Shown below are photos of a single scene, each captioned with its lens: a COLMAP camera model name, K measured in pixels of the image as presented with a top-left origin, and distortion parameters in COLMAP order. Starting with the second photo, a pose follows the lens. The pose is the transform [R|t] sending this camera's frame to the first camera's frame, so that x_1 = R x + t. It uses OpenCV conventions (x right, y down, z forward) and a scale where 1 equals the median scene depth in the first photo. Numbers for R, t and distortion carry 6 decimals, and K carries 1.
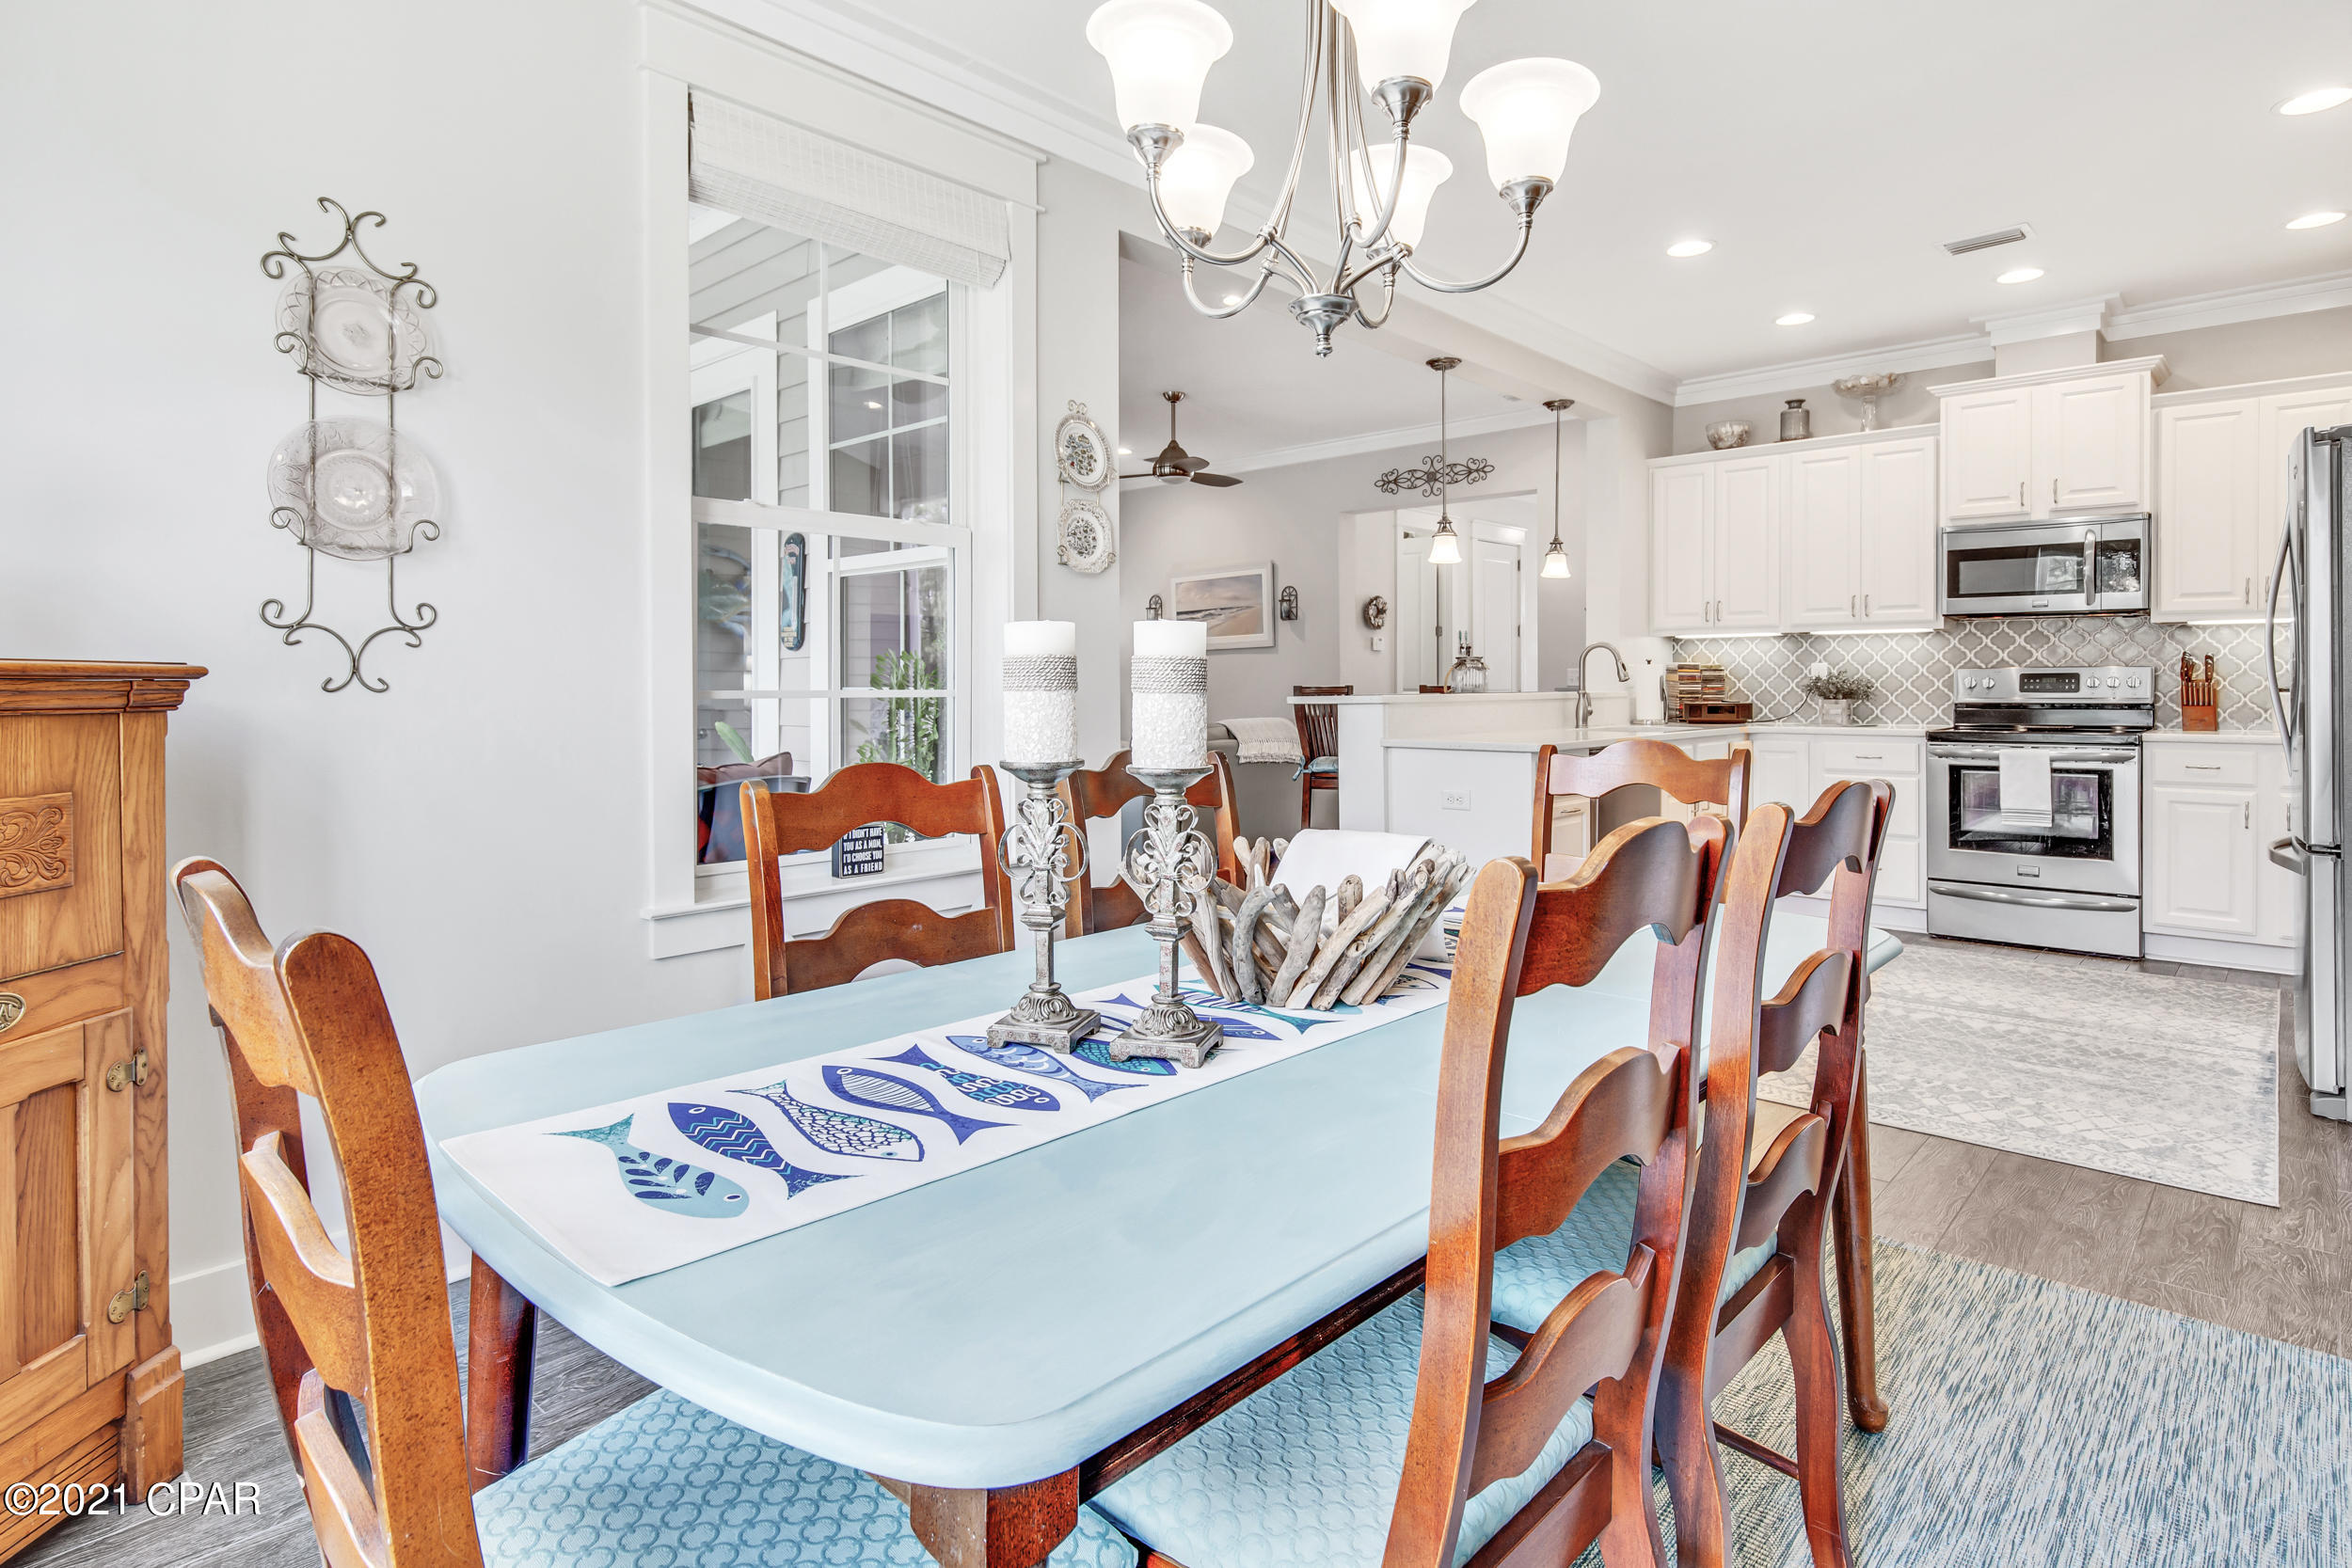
lens RADIAL K [[1242.4, 0, 1181.2], [0, 1242.4, 693.3], [0, 0, 1]] dist [-0.002691, -0.001209]
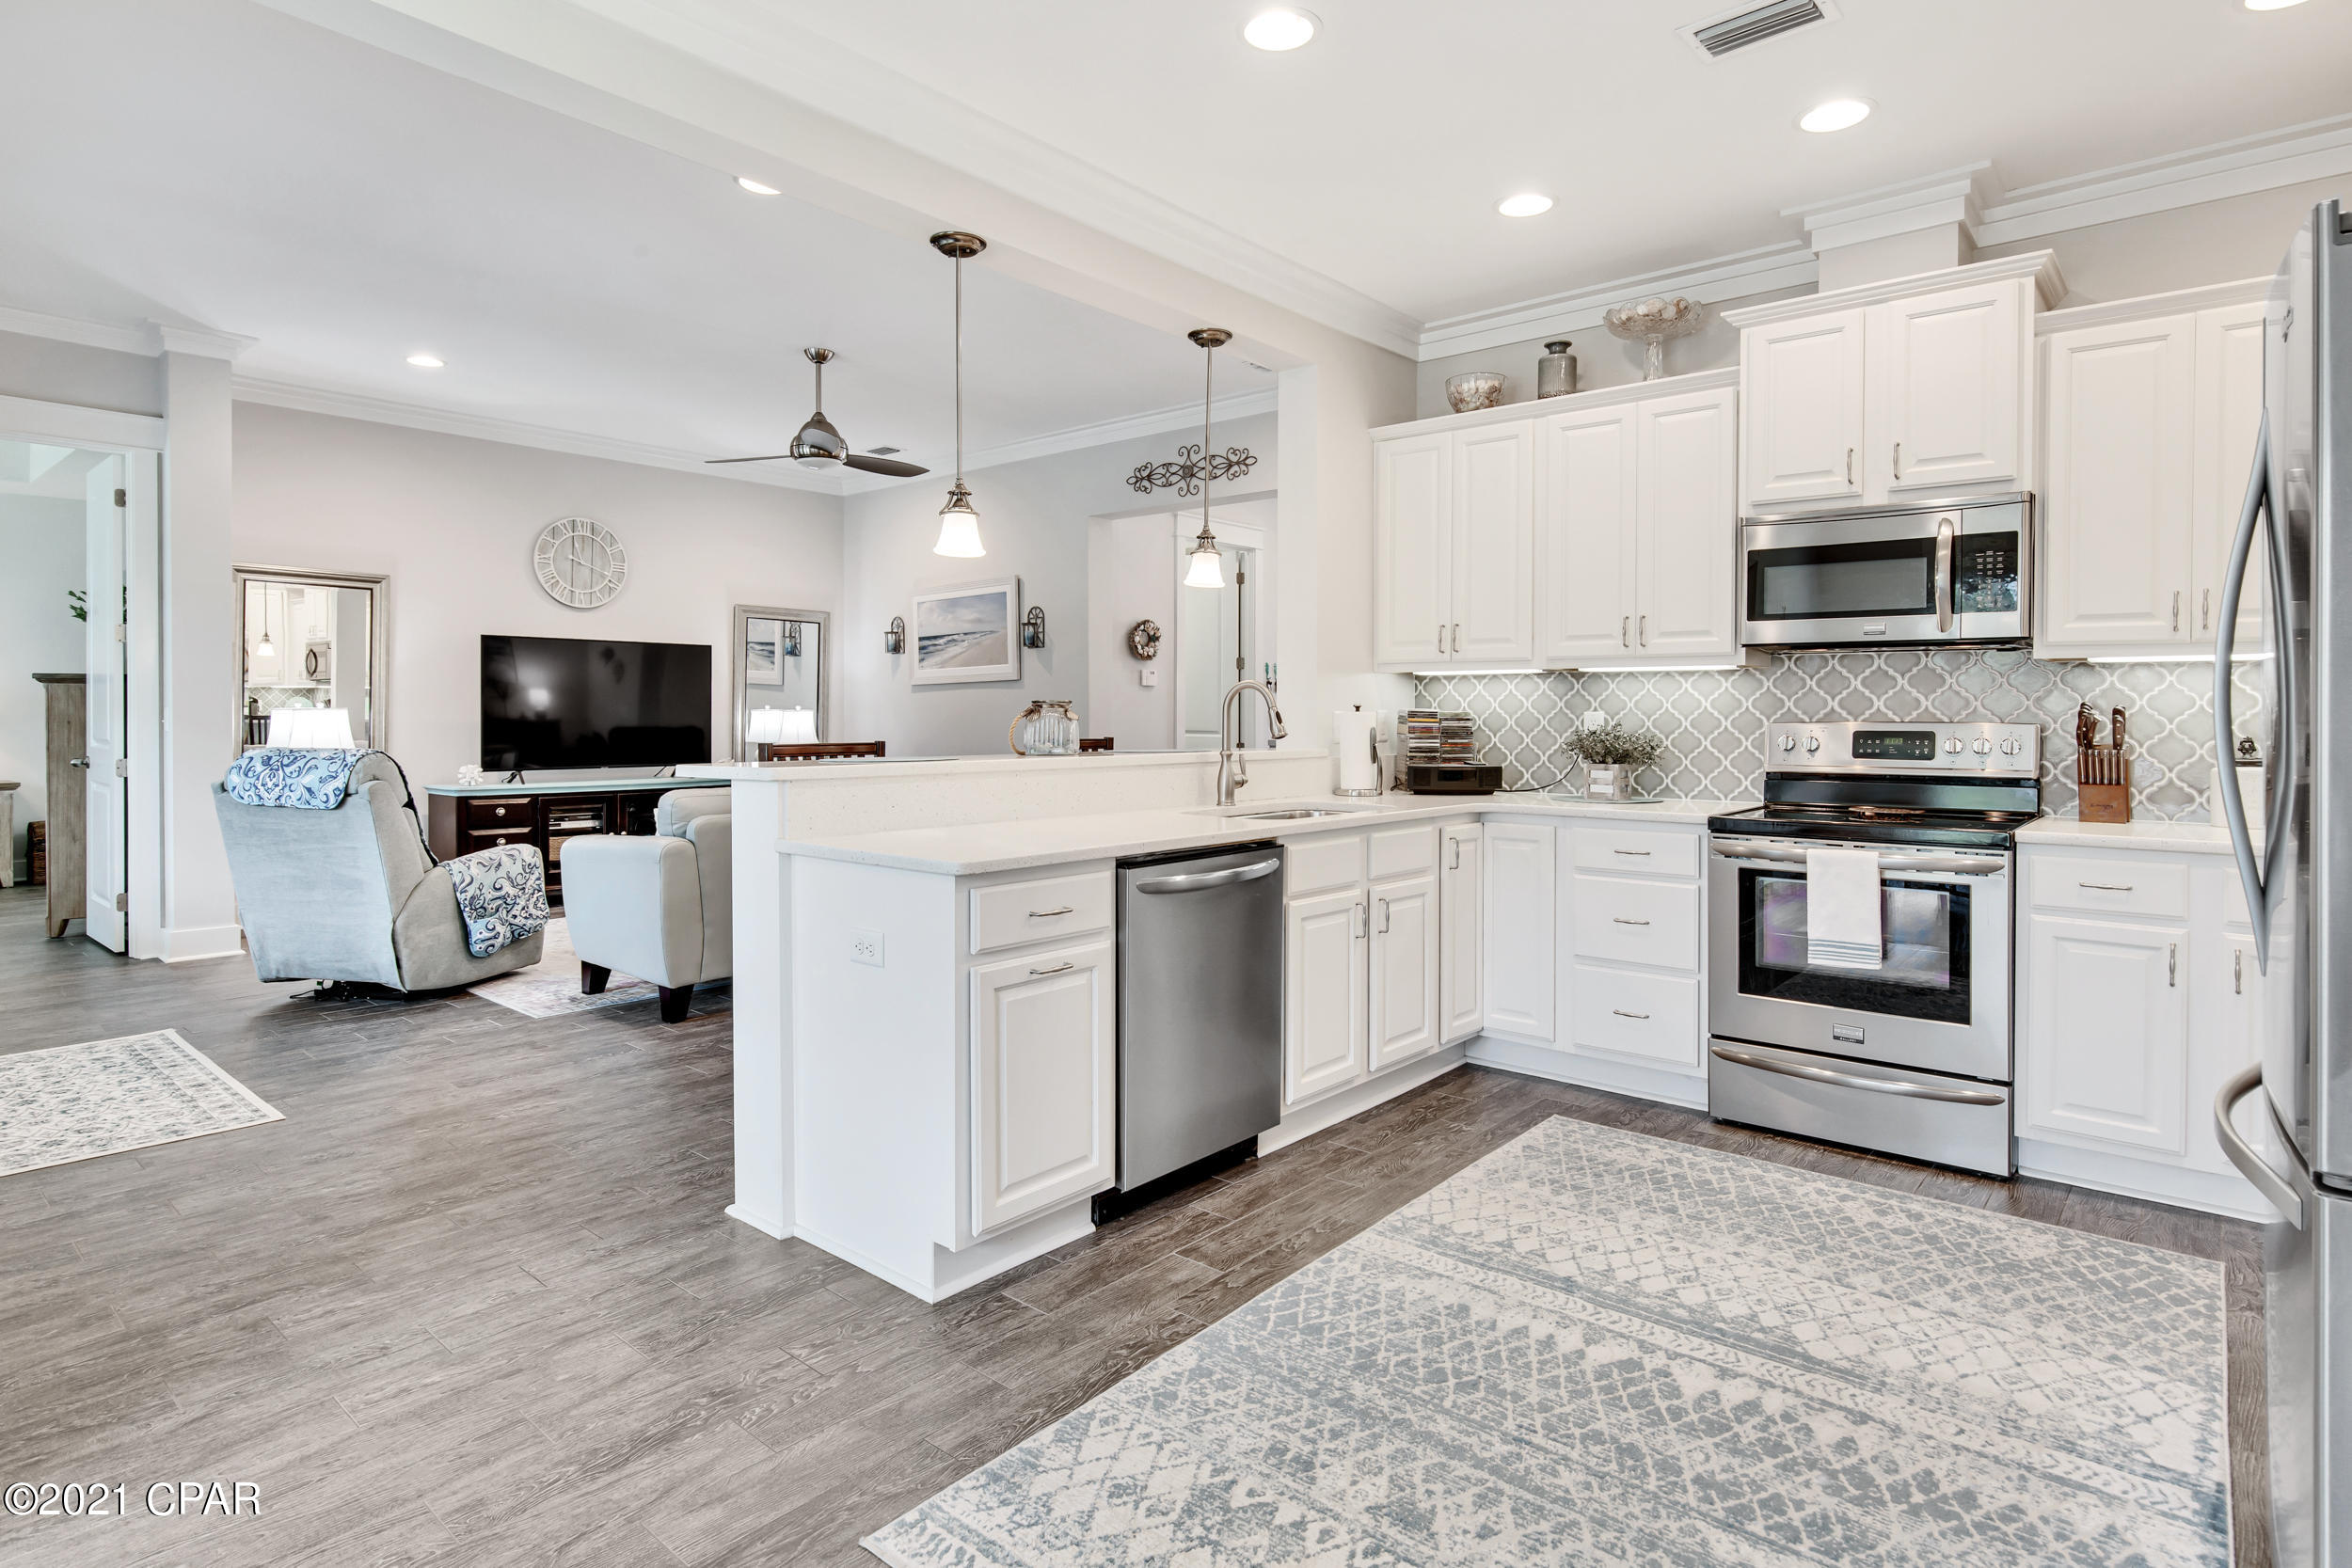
lens RADIAL K [[1248.0, 0, 1171.7], [0, 1248.0, 723.7], [0, 0, 1]] dist [0.000296, -0.000846]
pose [[0.999353, 0.007097, 0.035258, 0.272868], [-0.007081, 0.999975, -0.000572, -0.016965], [-0.035261, 0.000322, 0.999378, 0.319030]]
